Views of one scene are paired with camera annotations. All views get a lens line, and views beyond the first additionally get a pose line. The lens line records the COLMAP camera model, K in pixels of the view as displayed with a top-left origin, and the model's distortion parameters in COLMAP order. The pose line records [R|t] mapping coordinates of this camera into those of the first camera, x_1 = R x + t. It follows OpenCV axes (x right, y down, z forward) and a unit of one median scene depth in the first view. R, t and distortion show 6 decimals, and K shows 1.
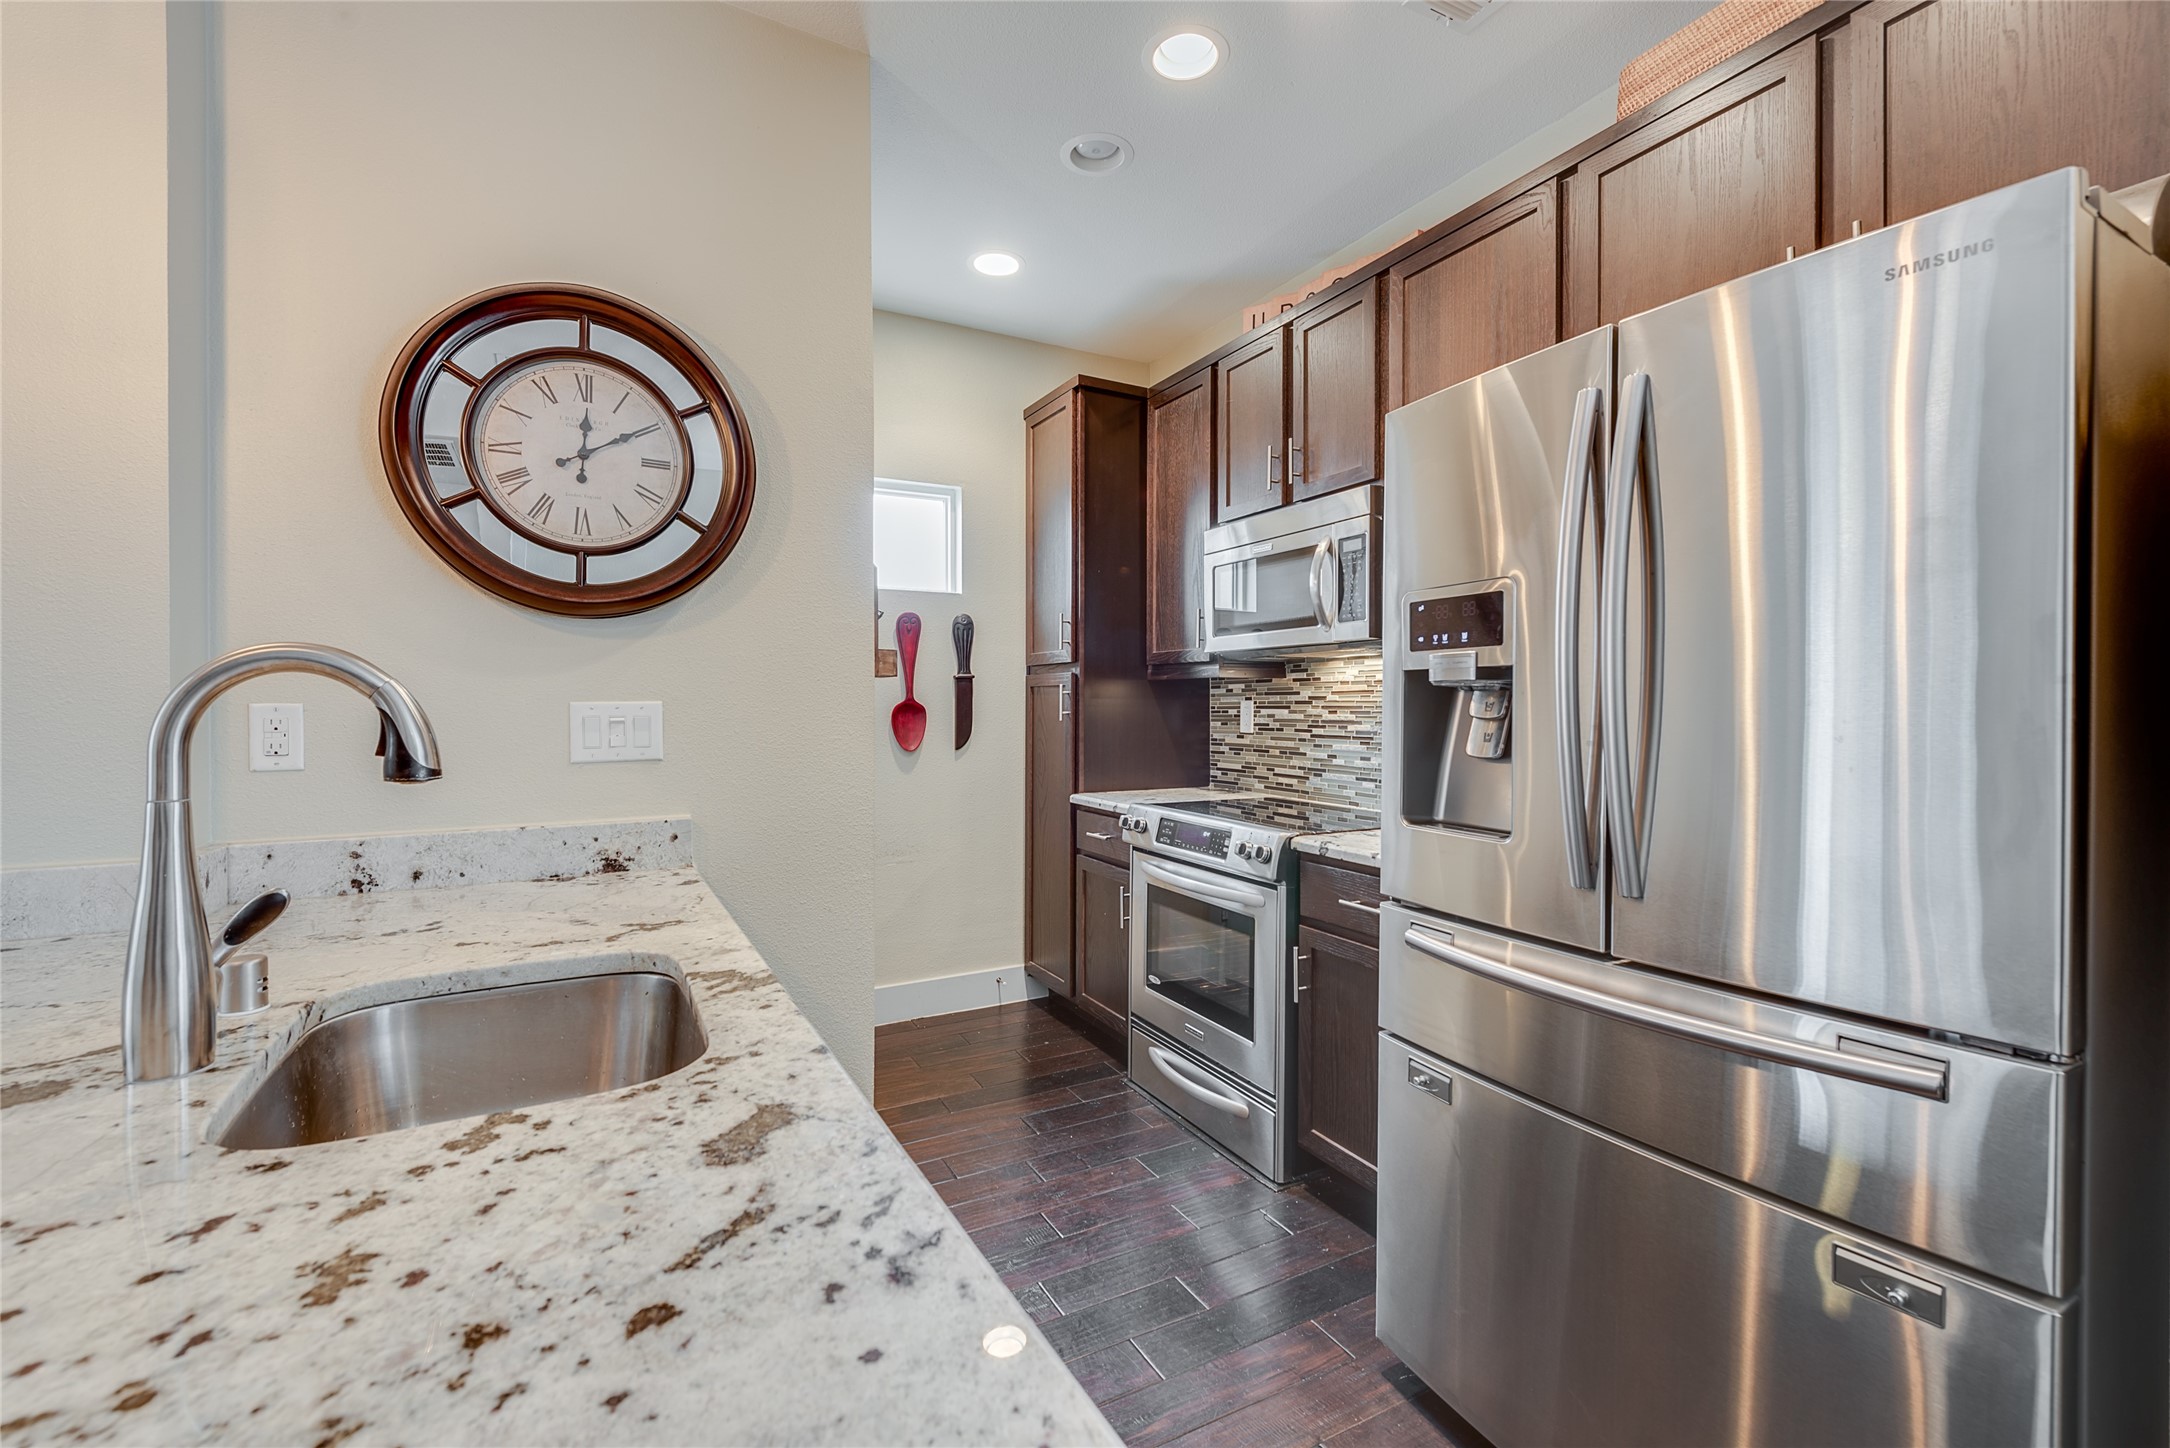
lens RADIAL K [[932.7, 0, 1085.0], [0, 932.7, 724.0], [0, 0, 1]] dist [-0.008497, -0.000289]
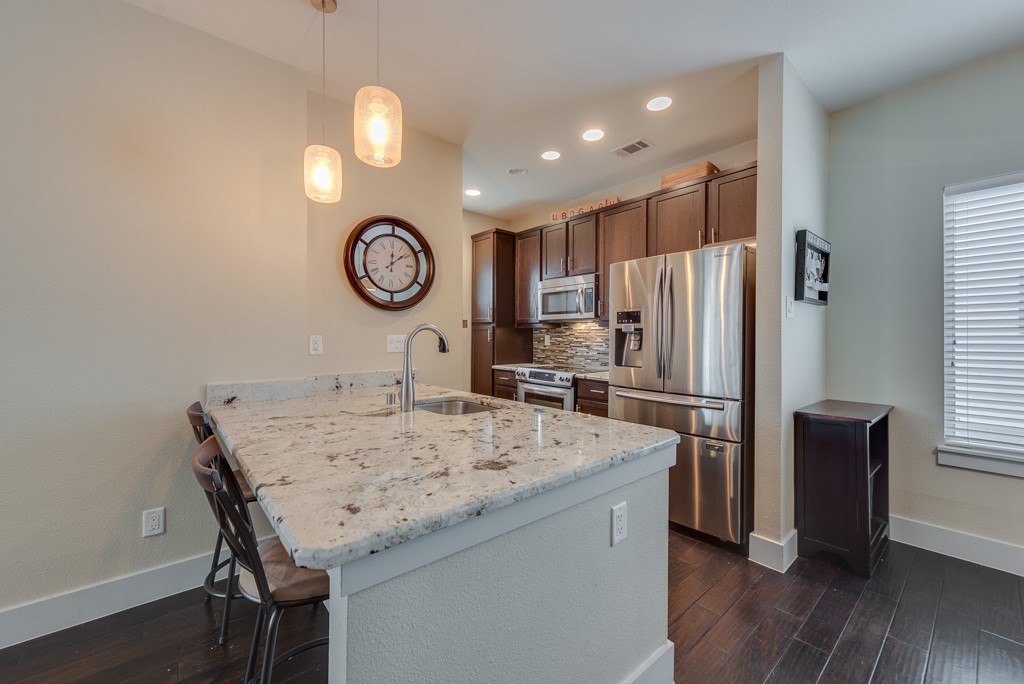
lens RADIAL K [[408.0, 0, 512.0], [0, 408.0, 342.0], [0, 0, 1]] dist [-0.000270, -0.000007]
pose [[0.979199, 0.001012, 0.202898, -0.304312], [-0.000063, 0.999989, -0.004683, 0.006568], [-0.202900, 0.004573, 0.979189, -0.431778]]
